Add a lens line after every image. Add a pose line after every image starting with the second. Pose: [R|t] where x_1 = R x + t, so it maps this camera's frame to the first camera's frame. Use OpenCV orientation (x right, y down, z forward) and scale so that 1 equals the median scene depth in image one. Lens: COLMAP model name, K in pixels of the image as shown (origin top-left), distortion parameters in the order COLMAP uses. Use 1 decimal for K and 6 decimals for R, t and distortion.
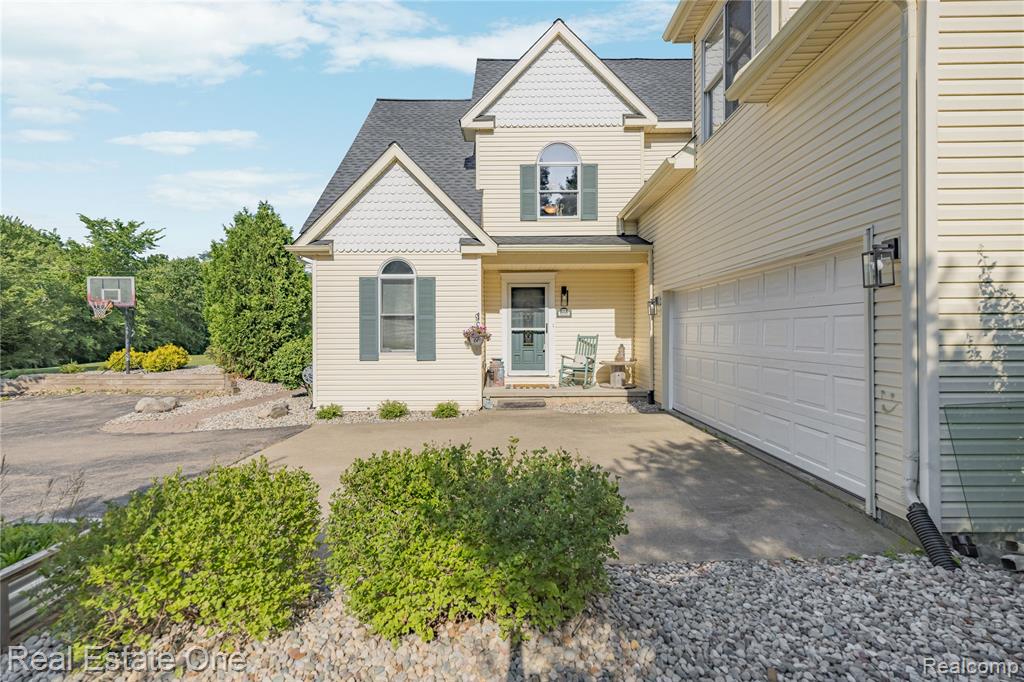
lens RADIAL K [[470.4, 0, 512.0], [0, 470.4, 341.0], [0, 0, 1]] dist [0.000585, 0.000011]
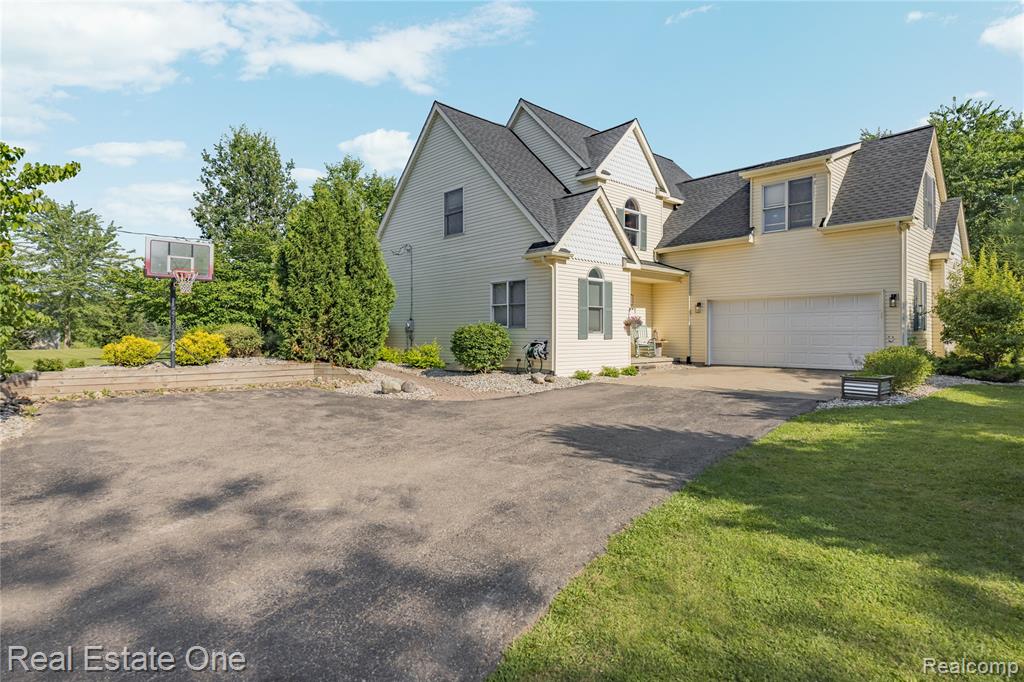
lens RADIAL K [[554.6, 0, 512.0], [0, 554.6, 341.0], [0, 0, 1]] dist [-0.001689, 0.000713]
pose [[0.725457, -0.001865, 0.688265, -1.438737], [0.006452, 0.999971, -0.004090, 0.047514], [-0.688237, 0.007408, 0.725448, -0.029082]]
